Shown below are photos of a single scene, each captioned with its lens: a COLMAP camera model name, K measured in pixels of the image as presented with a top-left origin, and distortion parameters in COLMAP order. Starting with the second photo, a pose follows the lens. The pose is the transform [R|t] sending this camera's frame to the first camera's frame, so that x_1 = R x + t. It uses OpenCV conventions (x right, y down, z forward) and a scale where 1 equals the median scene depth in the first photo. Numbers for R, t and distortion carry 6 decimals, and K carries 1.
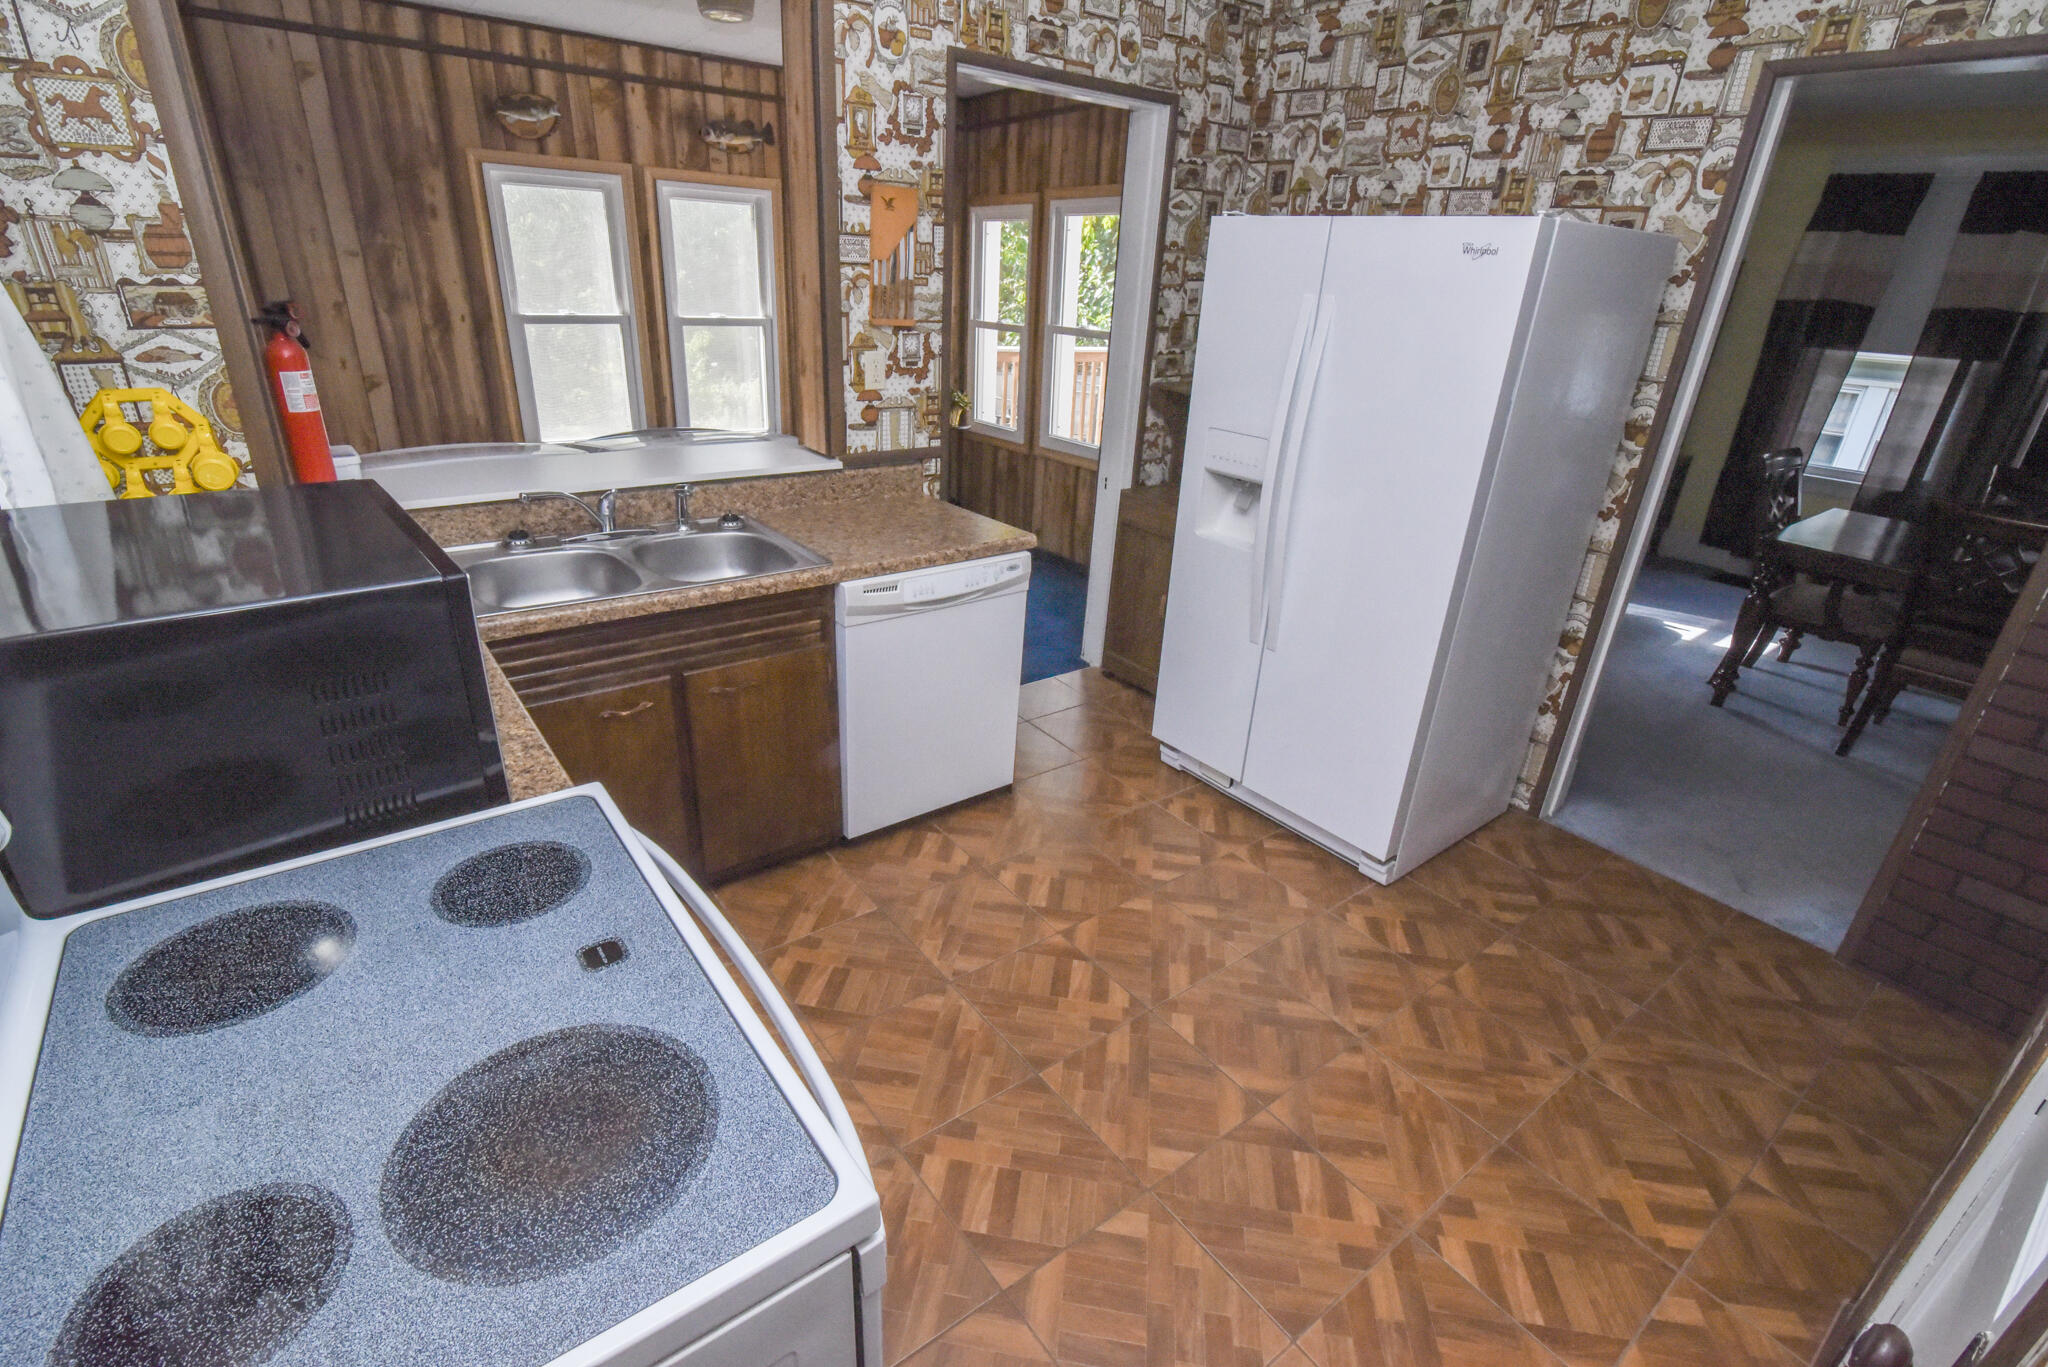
lens RADIAL K [[948.3, 0, 1024.0], [0, 948.3, 683.5], [0, 0, 1]] dist [-0.001790, -0.000312]
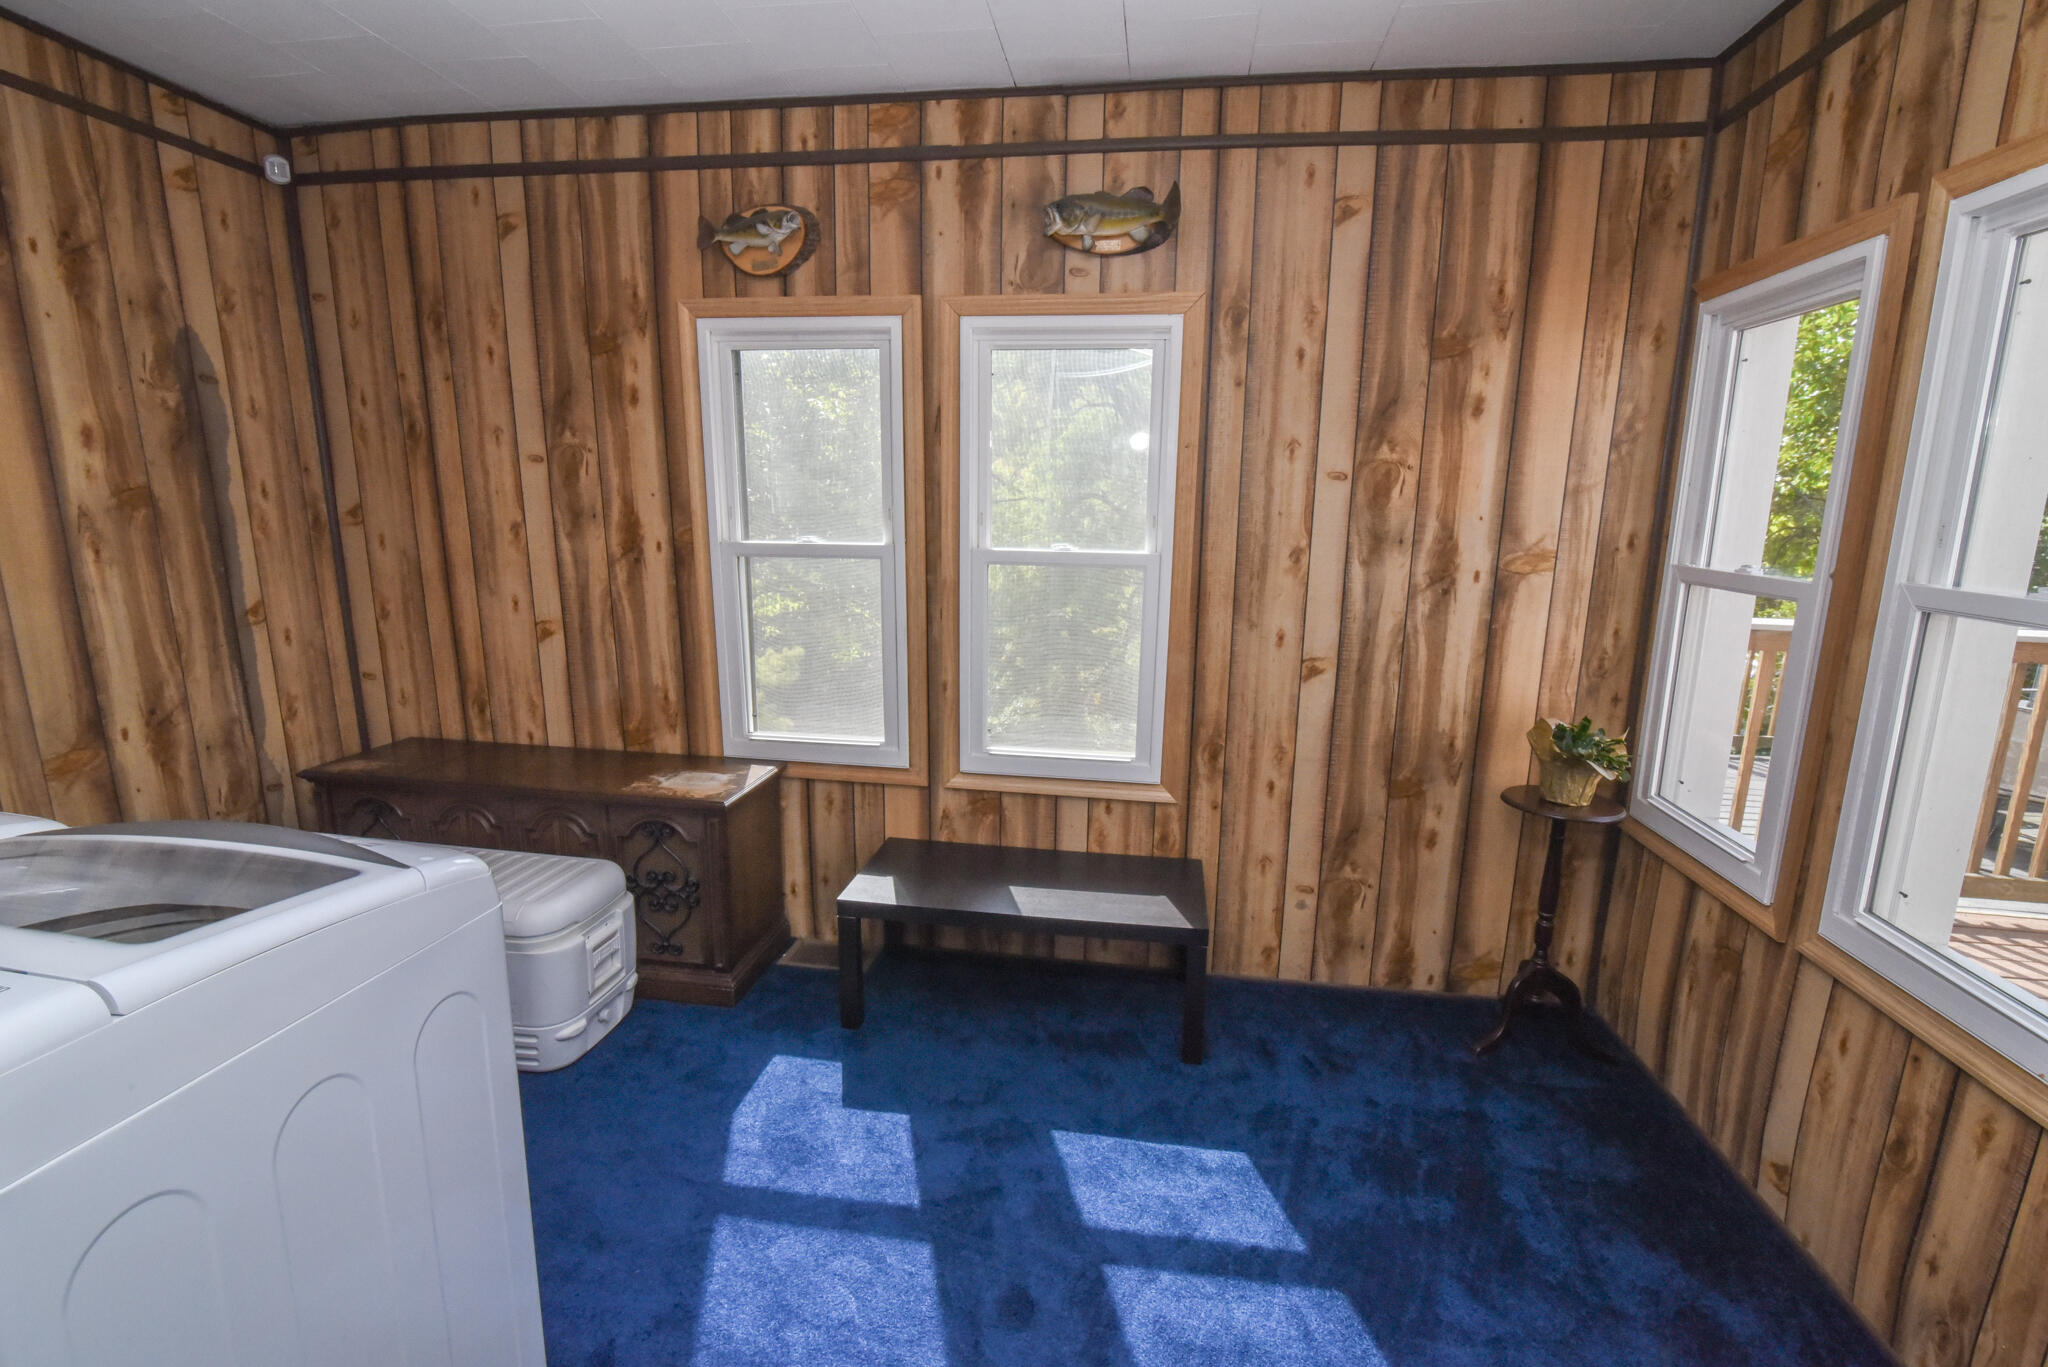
lens RADIAL K [[930.1, 0, 1024.0], [0, 930.1, 683.5], [0, 0, 1]] dist [-0.010849, 0.000069]
pose [[0.692162, 0.108643, -0.713519, 0.057093], [-0.271398, 0.955228, -0.117827, -0.290571], [0.668772, 0.275203, 0.690658, 0.759988]]
